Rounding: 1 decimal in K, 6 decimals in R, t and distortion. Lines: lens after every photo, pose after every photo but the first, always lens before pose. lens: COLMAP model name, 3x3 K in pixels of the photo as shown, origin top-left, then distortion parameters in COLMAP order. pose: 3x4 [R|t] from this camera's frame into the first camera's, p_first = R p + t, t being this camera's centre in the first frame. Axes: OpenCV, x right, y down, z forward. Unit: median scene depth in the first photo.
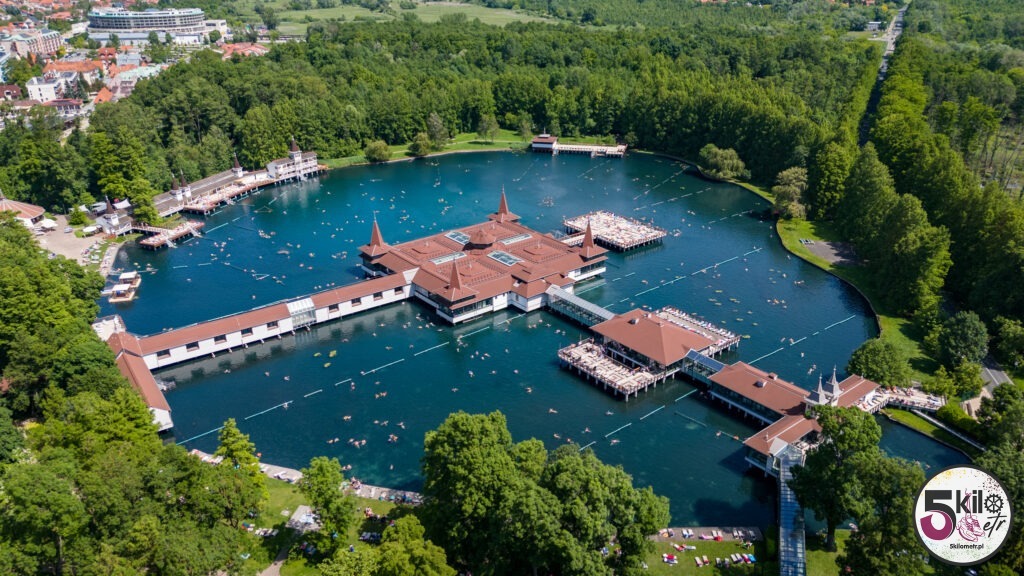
lens RADIAL K [[760.1, 0, 512.0], [0, 760.1, 288.0], [0, 0, 1]] dist [0.090689, -0.096659]
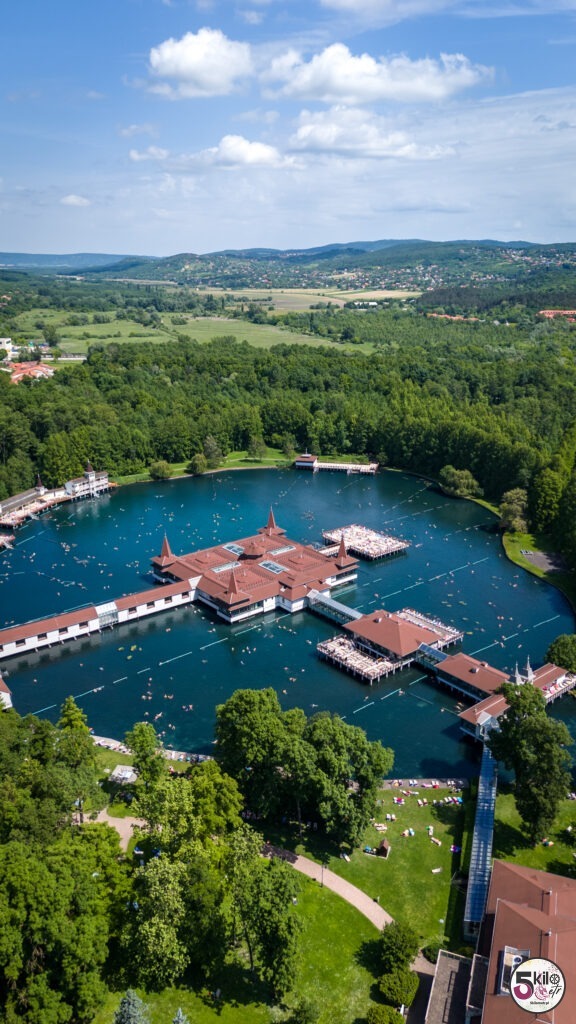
lens RADIAL K [[760.1, 0, 288.0], [0, 760.1, 512.0], [0, 0, 1]] dist [0.090689, -0.096659]
pose [[0.999879, -0.000829, 0.015551, -0.003693], [0.002313, 0.995416, -0.095609, -0.009248], [-0.015400, 0.095634, 0.995297, -0.168096]]
